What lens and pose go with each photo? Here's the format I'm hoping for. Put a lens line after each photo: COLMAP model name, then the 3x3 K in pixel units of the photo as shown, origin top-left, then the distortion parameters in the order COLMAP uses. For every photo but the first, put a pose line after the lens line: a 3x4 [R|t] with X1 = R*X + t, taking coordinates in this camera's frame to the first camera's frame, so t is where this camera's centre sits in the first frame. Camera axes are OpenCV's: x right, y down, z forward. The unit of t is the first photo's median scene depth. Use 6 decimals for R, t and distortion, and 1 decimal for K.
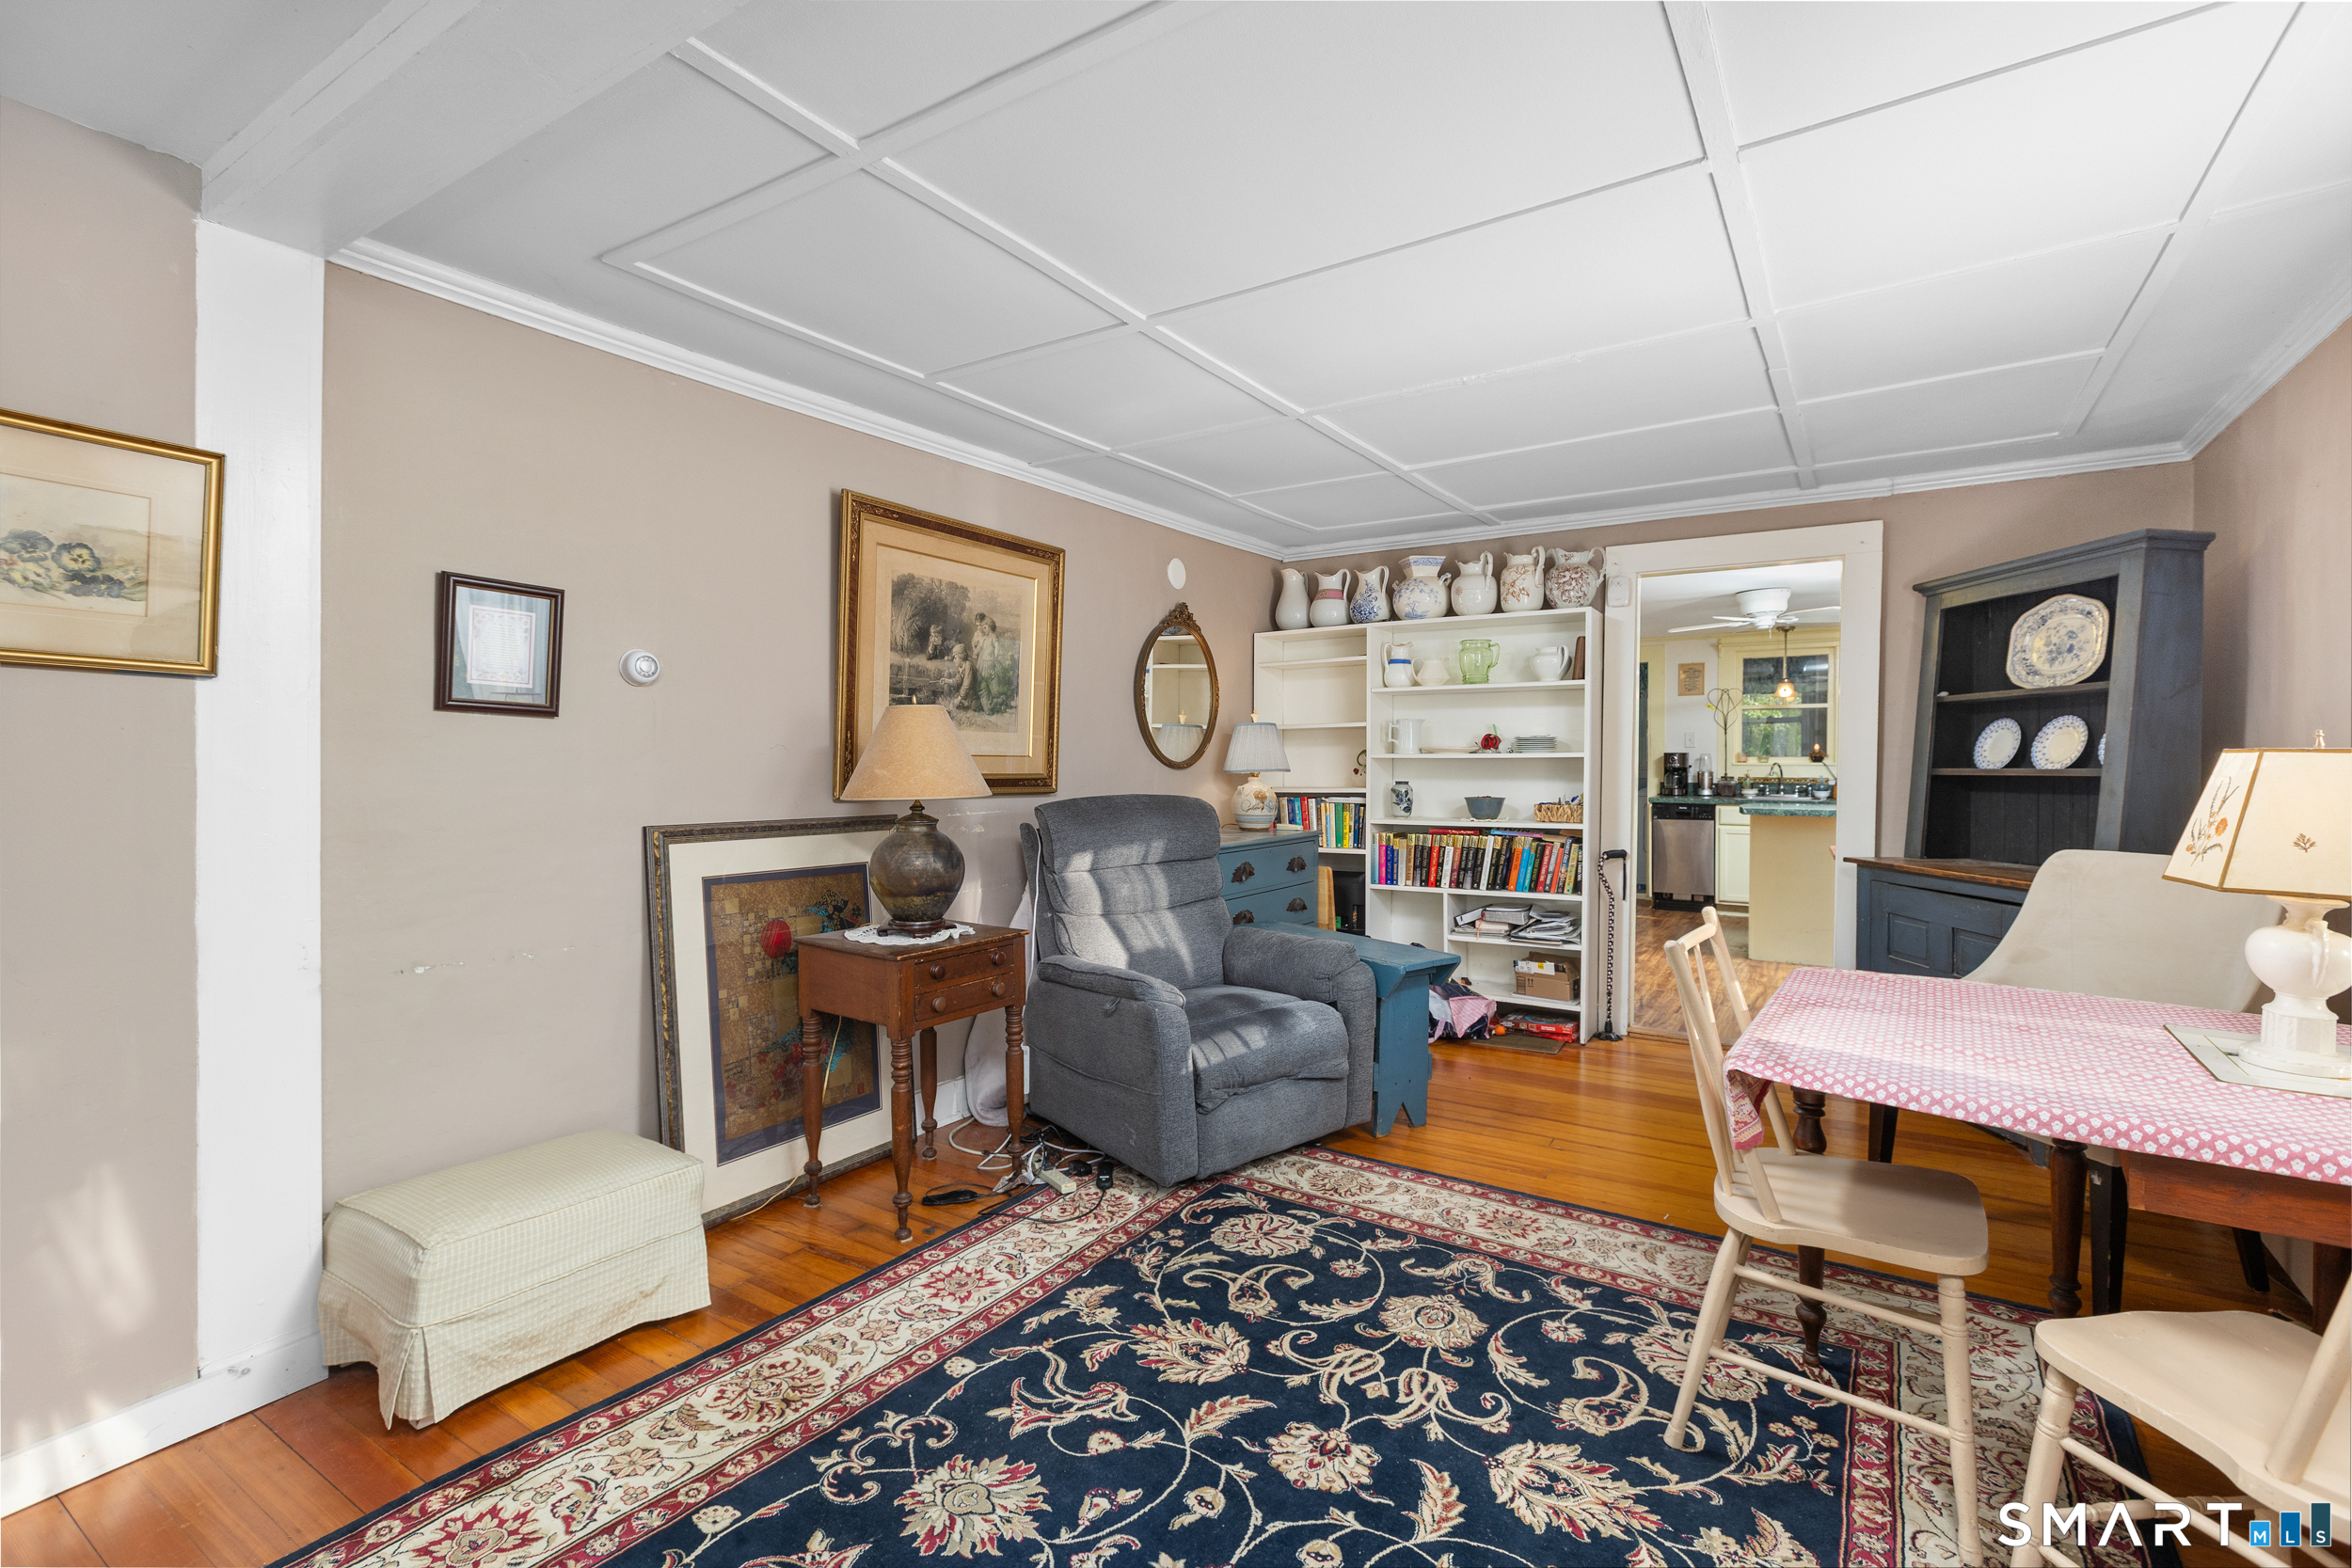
lens RADIAL K [[1047.9, 0, 1168.0], [0, 1047.9, 770.9], [0, 0, 1]] dist [0.008074, 0.003206]
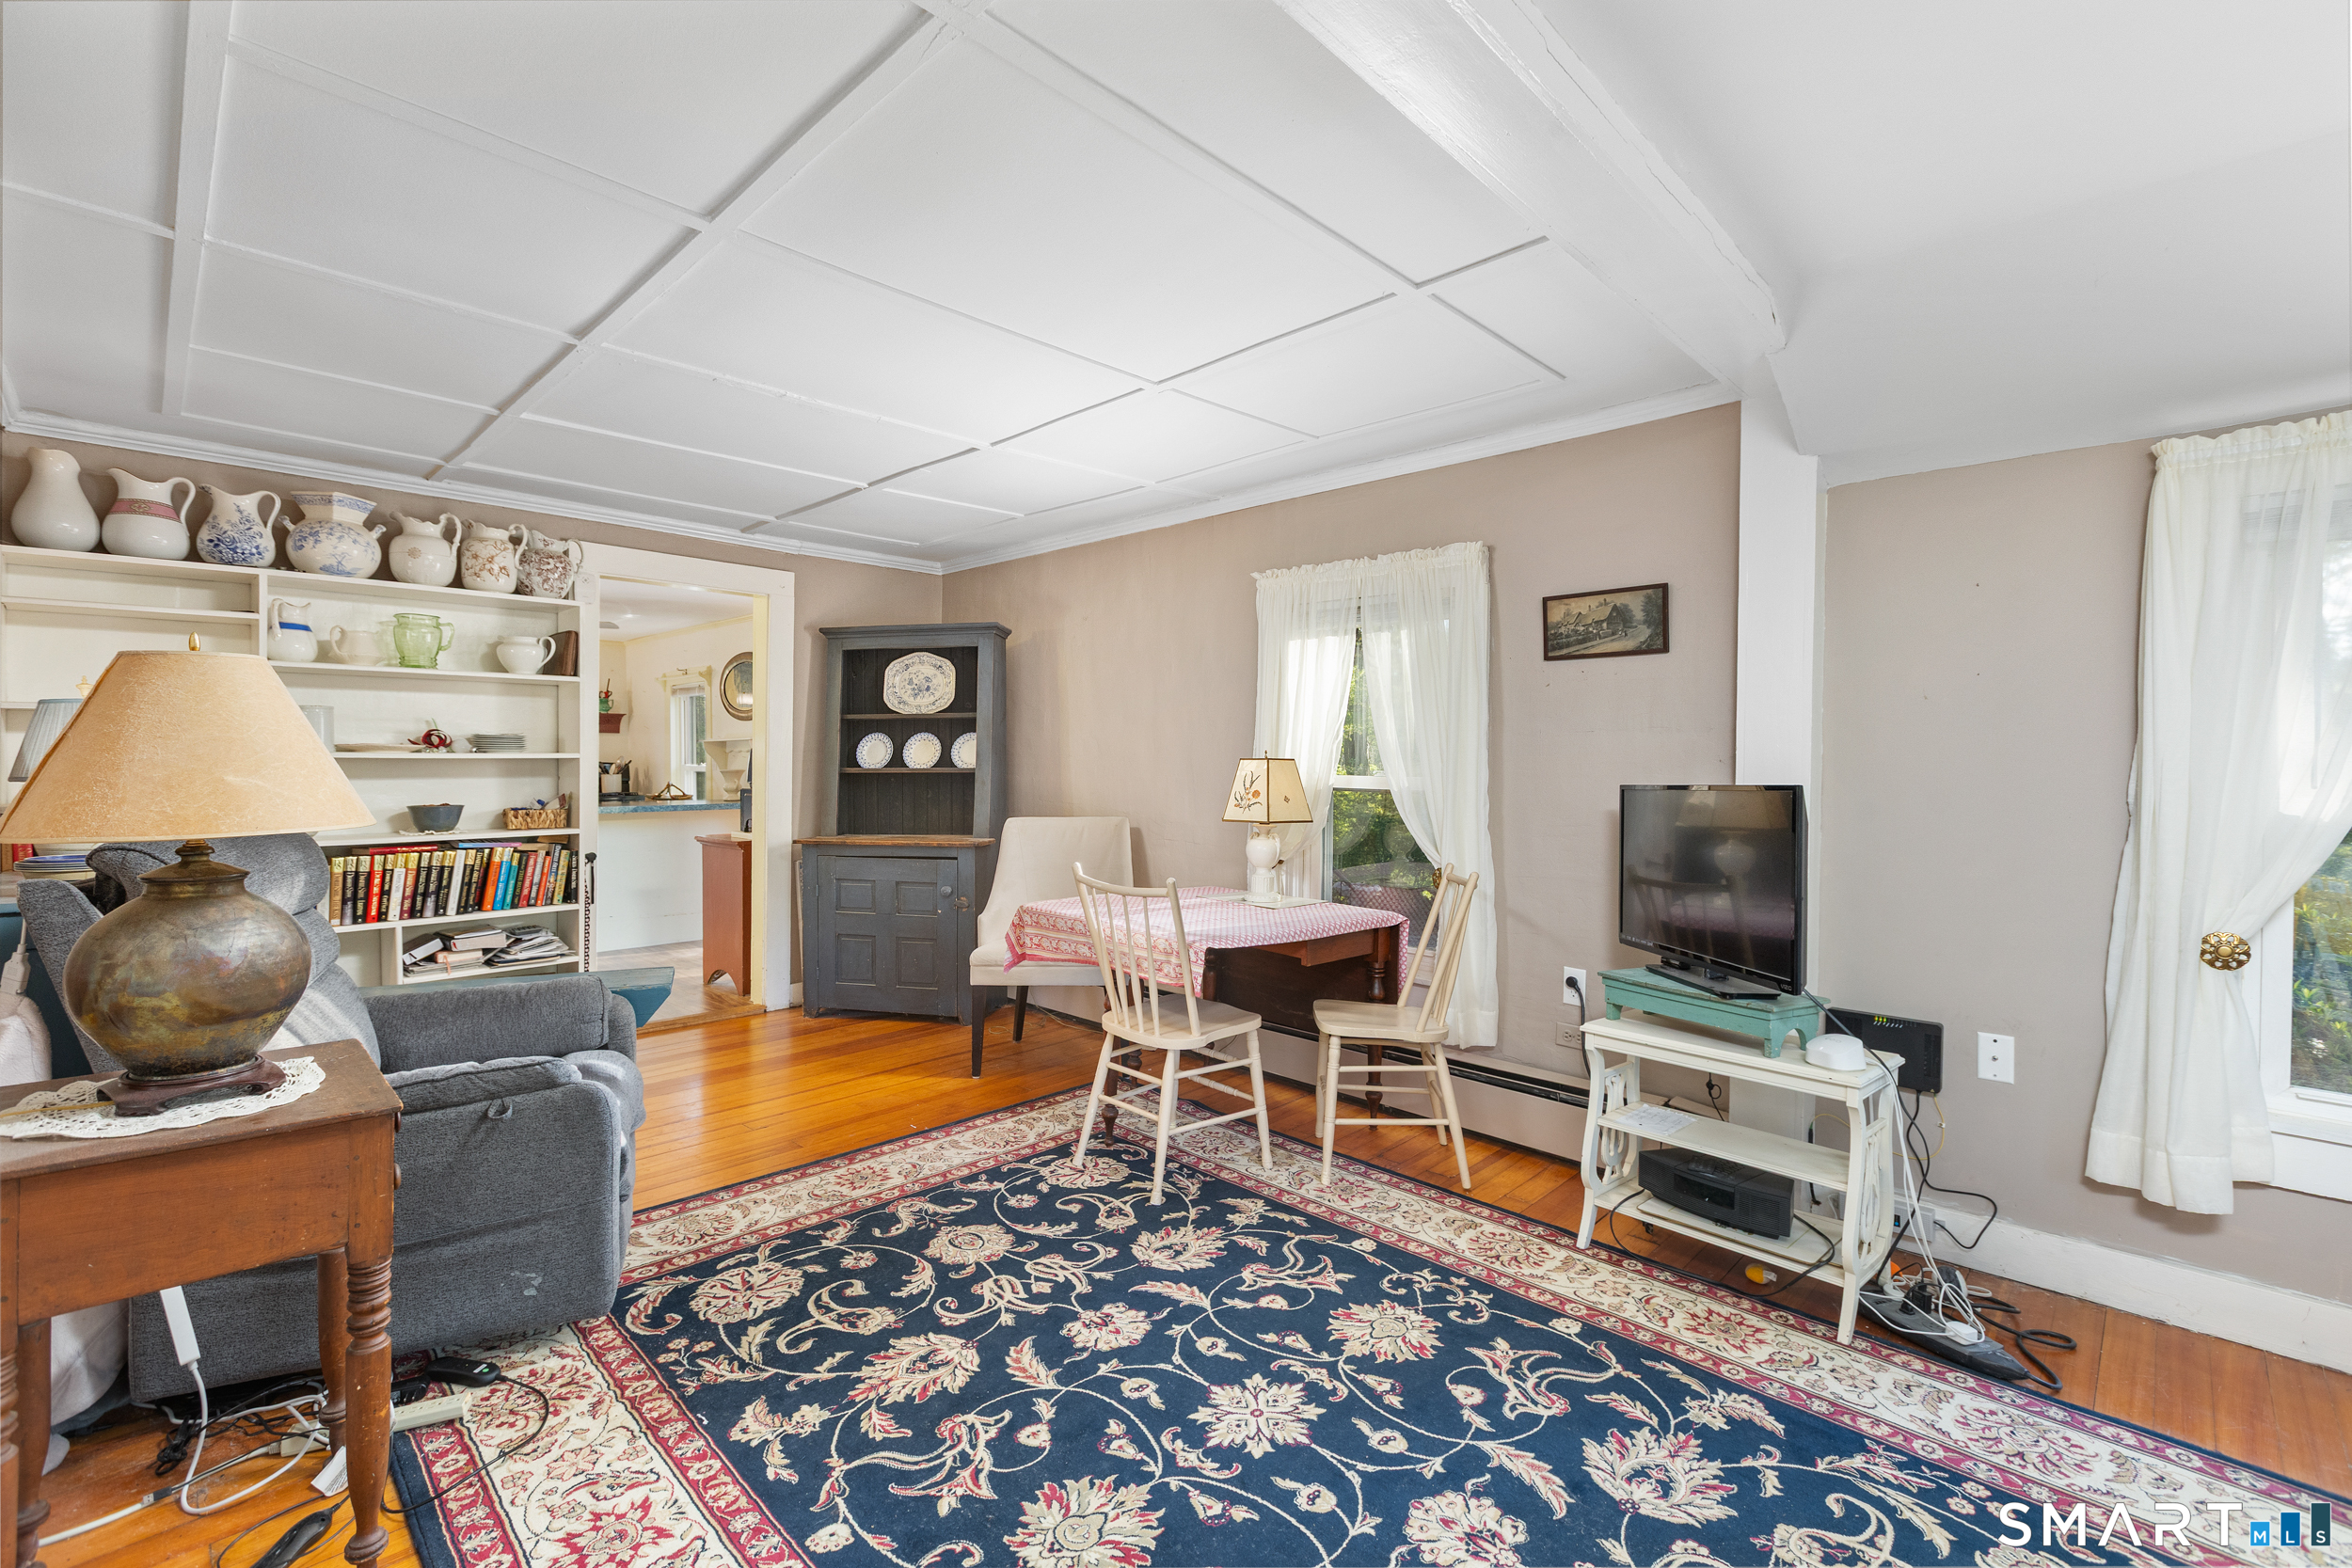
lens RADIAL K [[1047.9, 0, 1163.7], [0, 1047.9, 782.3], [0, 0, 1]] dist [0.008074, 0.003206]
pose [[0.205746, -0.019159, 0.978418, -0.782735], [0.006721, 0.999812, 0.018165, -0.009454], [-0.978582, 0.002838, 0.205836, 0.511101]]
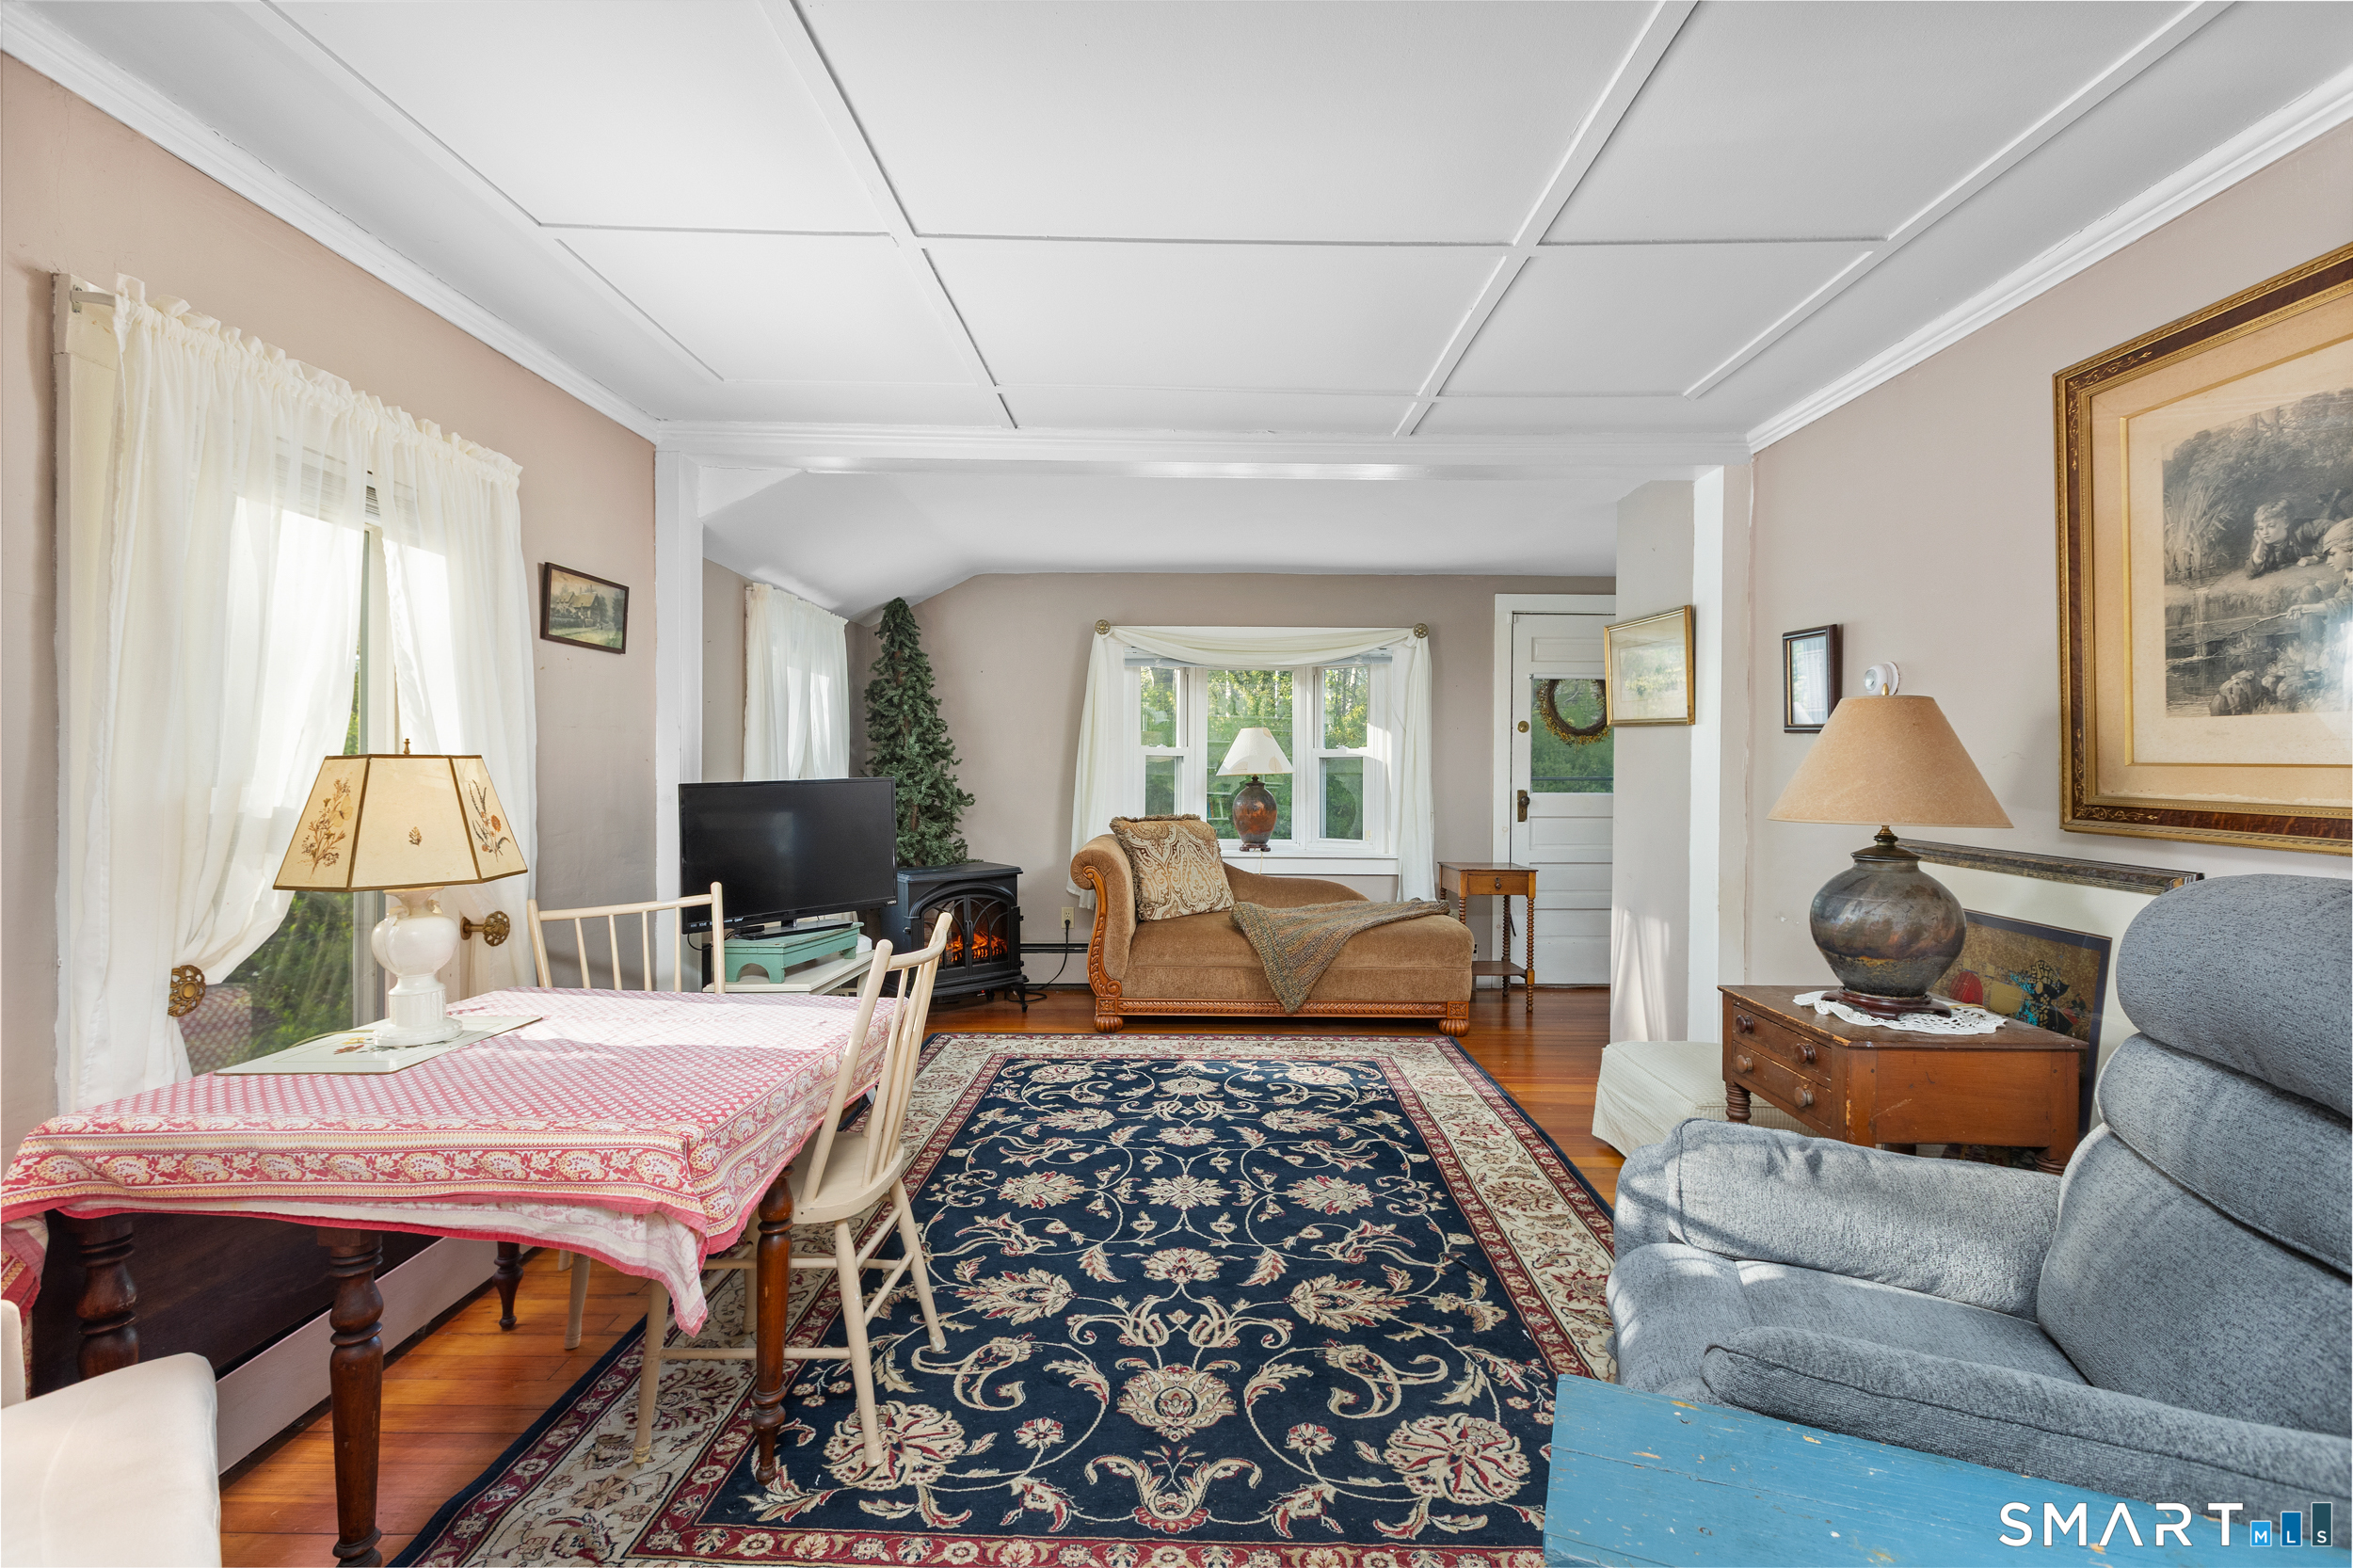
lens RADIAL K [[1048.4, 0, 1184.0], [0, 1048.4, 764.7], [0, 0, 1]] dist [0.008074, 0.003206]
pose [[-0.834157, -0.004040, -0.551512, 0.689543], [-0.010664, 0.999904, 0.008805, -0.020528], [0.551424, 0.013226, -0.834120, 1.624029]]
